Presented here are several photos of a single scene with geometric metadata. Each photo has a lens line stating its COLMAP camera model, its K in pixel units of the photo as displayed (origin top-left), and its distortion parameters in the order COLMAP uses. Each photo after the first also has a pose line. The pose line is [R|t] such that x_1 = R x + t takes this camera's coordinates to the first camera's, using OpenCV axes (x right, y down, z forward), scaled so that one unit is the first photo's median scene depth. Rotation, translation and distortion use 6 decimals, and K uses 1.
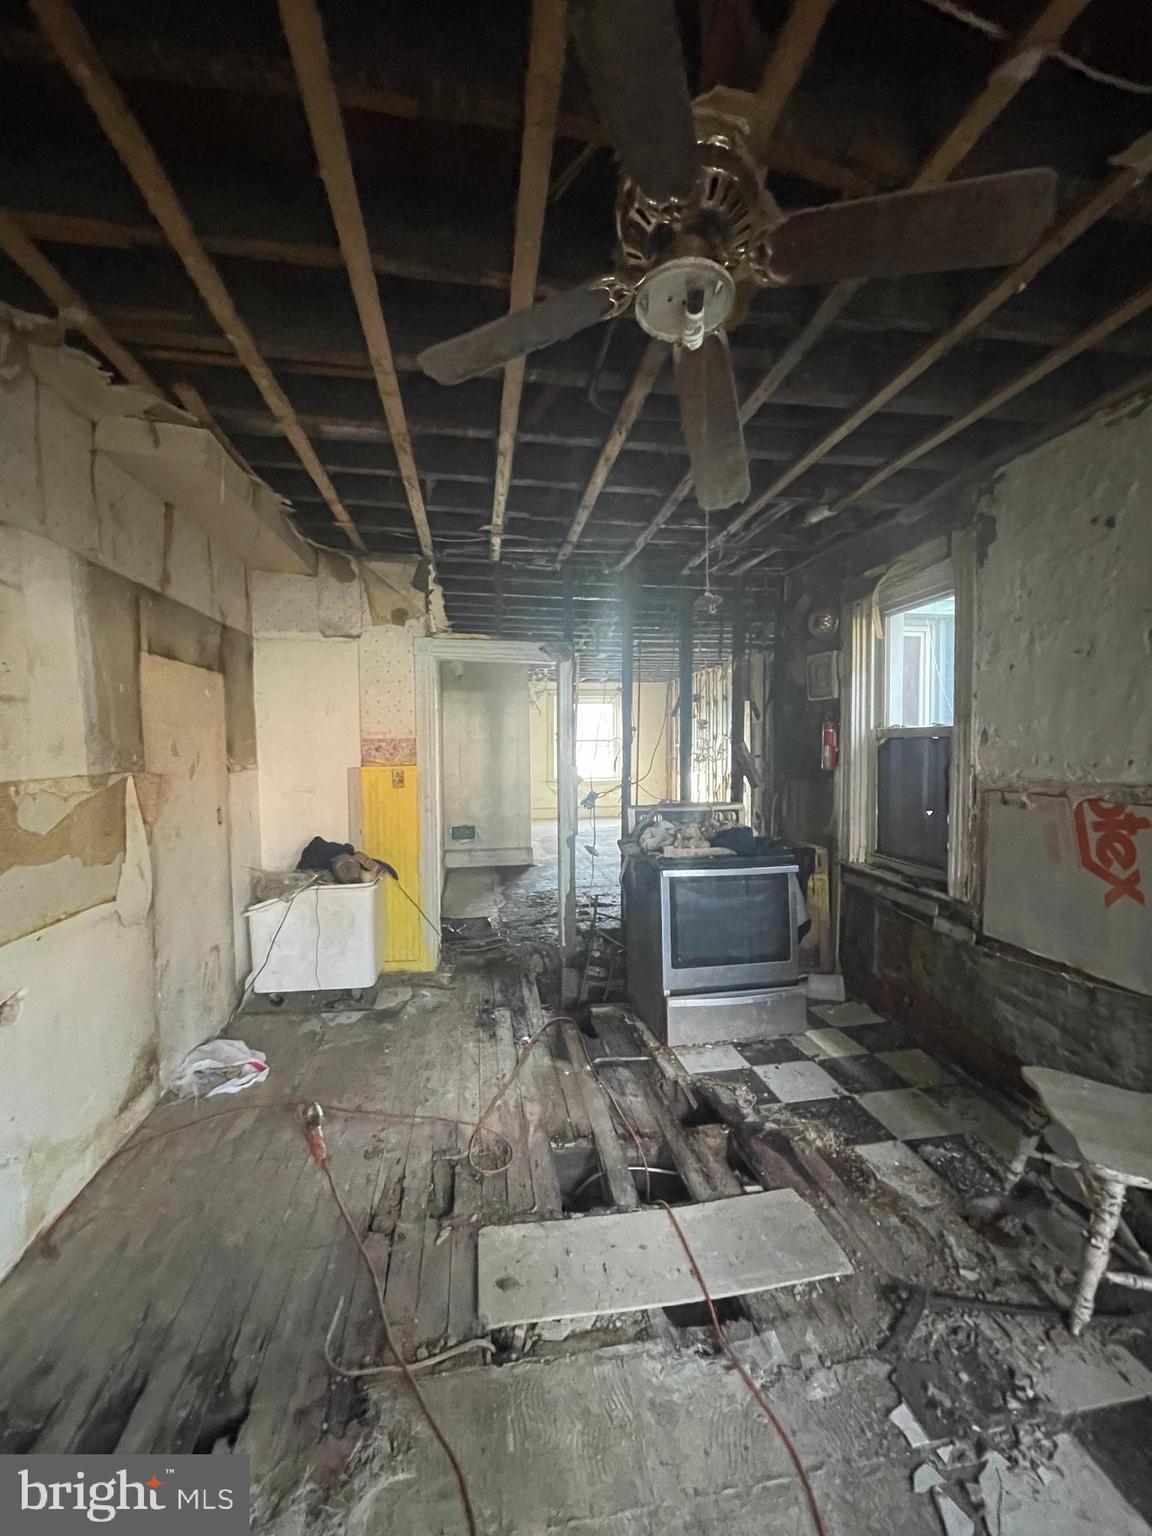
lens RADIAL K [[621.0, 0, 576.0], [0, 621.0, 768.0], [0, 0, 1]] dist [0.001508, 0.000410]
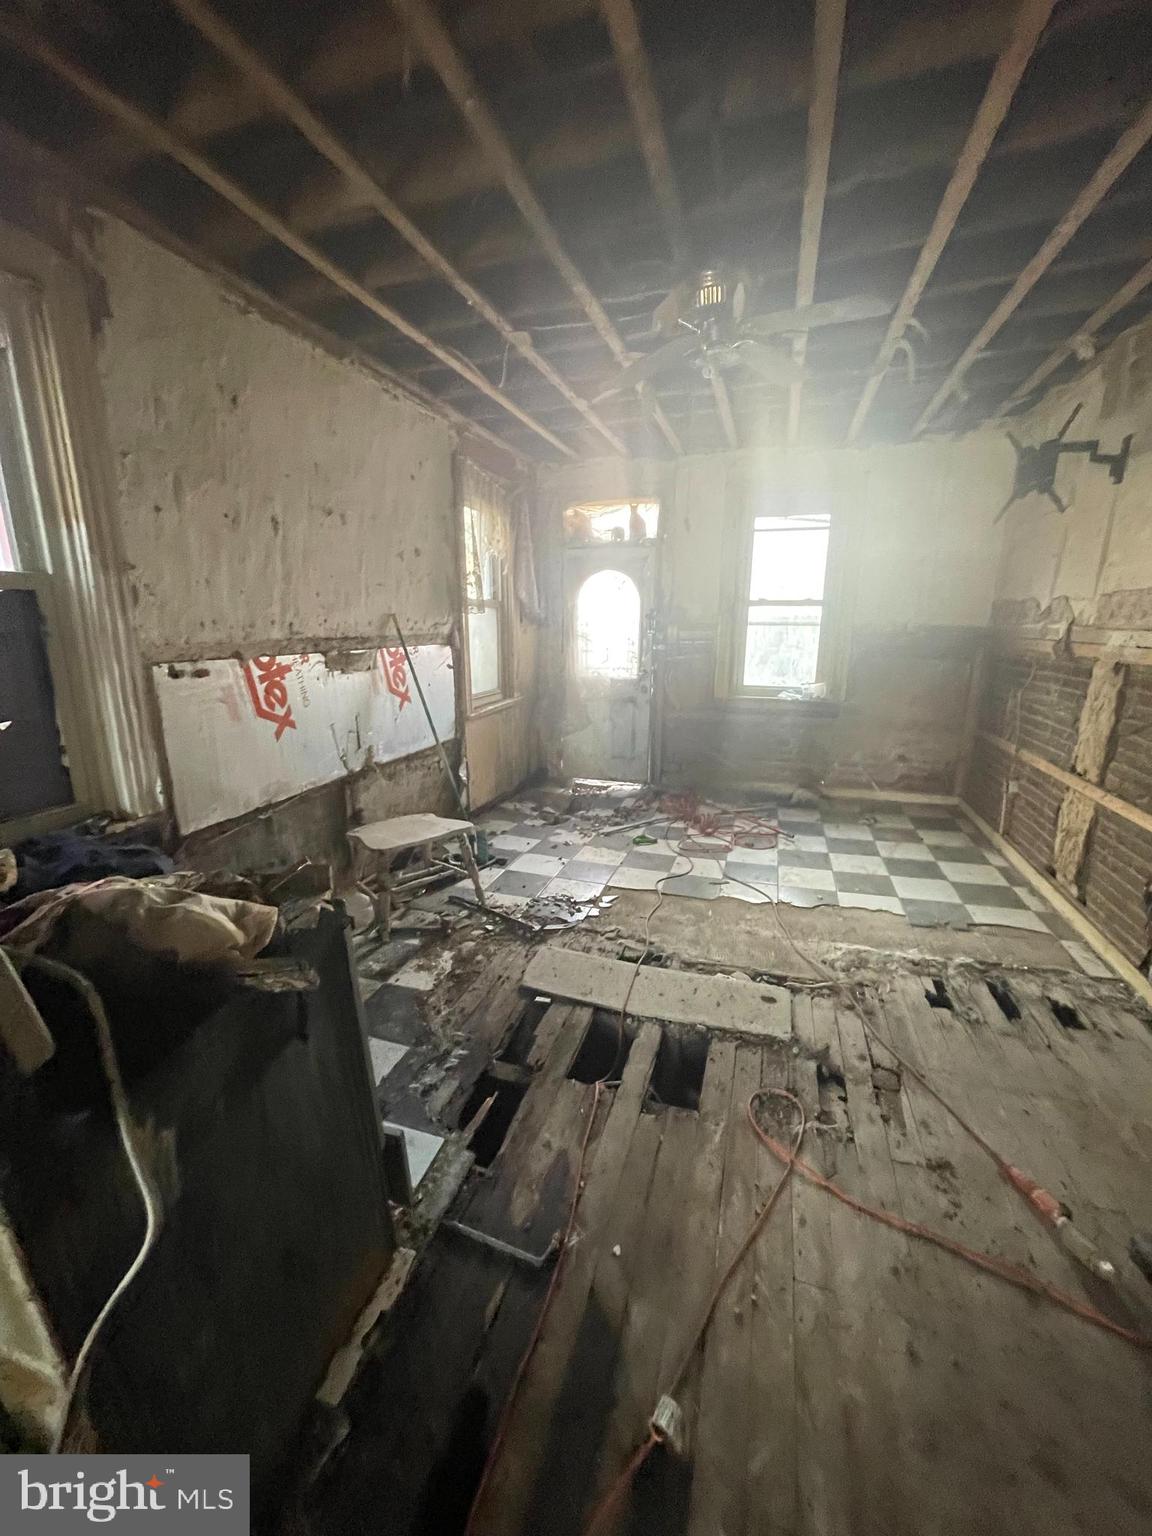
lens RADIAL K [[621.0, 0, 576.0], [0, 621.0, 768.0], [0, 0, 1]] dist [0.001508, 0.000410]
pose [[-0.892211, -0.094604, 0.441599, -0.232912], [0.027960, 0.964367, 0.263088, -0.037219], [-0.450752, 0.247077, -0.857774, 1.818404]]
